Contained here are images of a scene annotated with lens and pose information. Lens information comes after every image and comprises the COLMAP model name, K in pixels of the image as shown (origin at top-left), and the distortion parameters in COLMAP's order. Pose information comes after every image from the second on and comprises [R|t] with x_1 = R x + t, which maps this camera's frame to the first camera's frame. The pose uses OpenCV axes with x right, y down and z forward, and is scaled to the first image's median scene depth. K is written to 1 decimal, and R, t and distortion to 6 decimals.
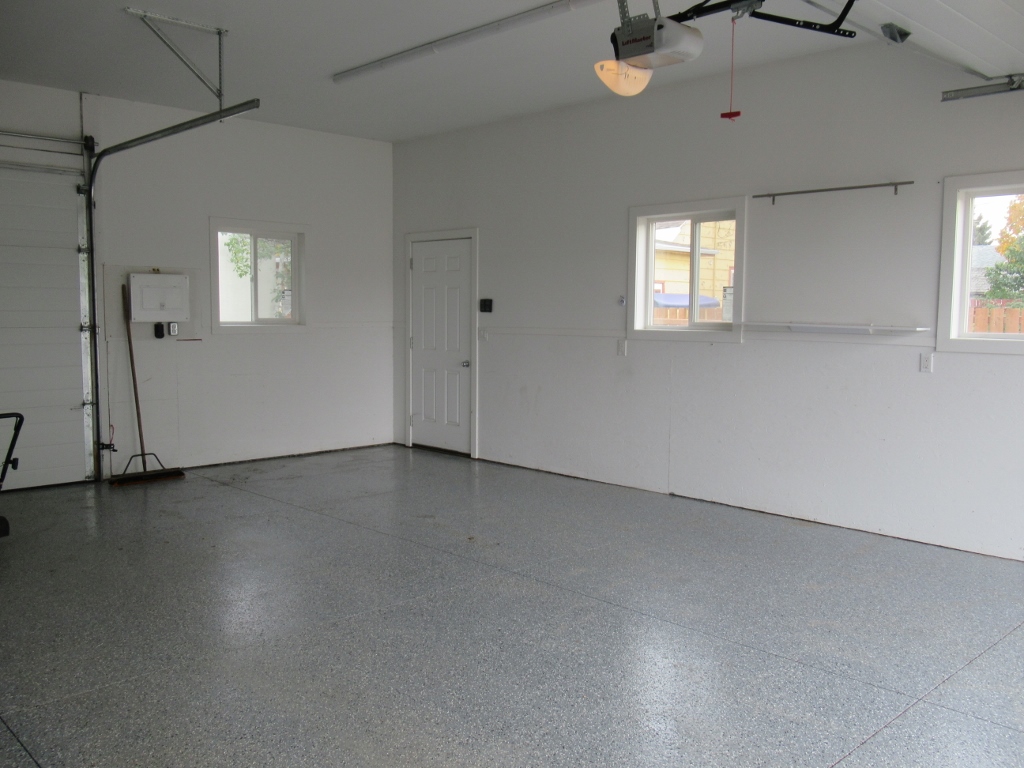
lens RADIAL K [[914.4, 0, 512.0], [0, 914.4, 384.0], [0, 0, 1]] dist [0.001090, 0.002387]
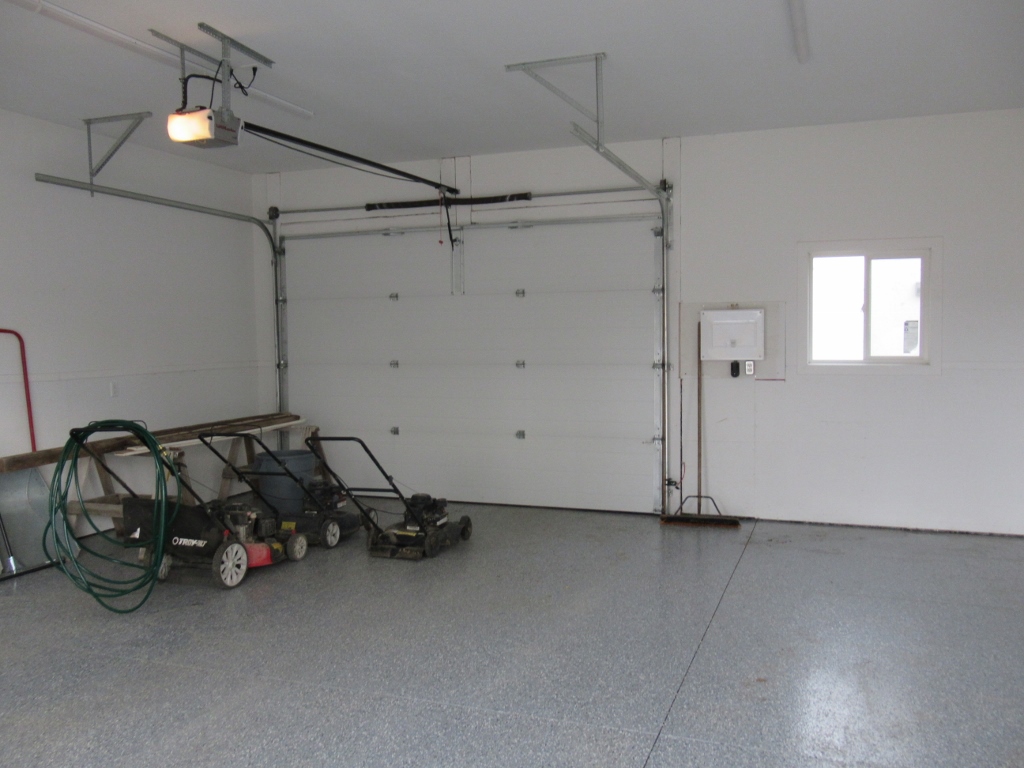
lens RADIAL K [[905.3, 0, 512.0], [0, 905.3, 384.0], [0, 0, 1]] dist [-0.012414, 0.003877]
pose [[0.421583, 0.036464, -0.906056, 0.380861], [-0.065592, 0.997800, 0.009636, -0.038442], [0.904414, 0.055367, 0.423047, 0.411383]]
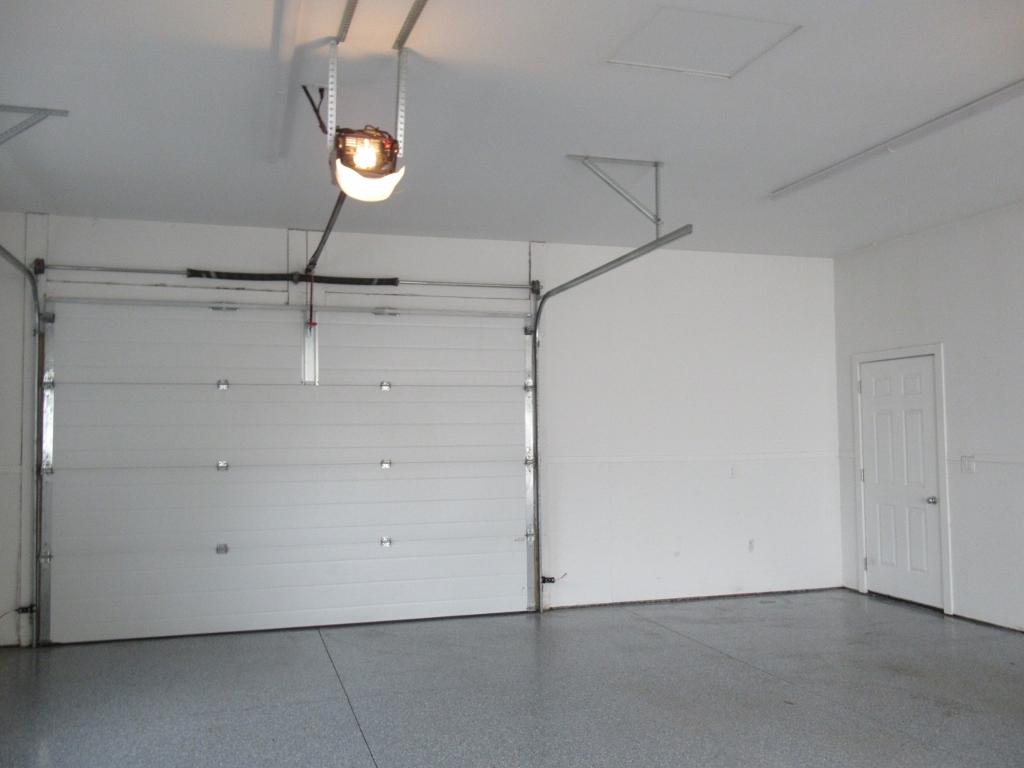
lens RADIAL K [[896.2, 0, 512.0], [0, 896.2, 384.0], [0, 0, 1]] dist [0.043159, -0.000265]
pose [[0.893827, -0.036161, -0.446951, -0.025137], [-0.022858, 0.991773, -0.125952, -0.018846], [0.447828, 0.122796, 0.885647, 0.075436]]
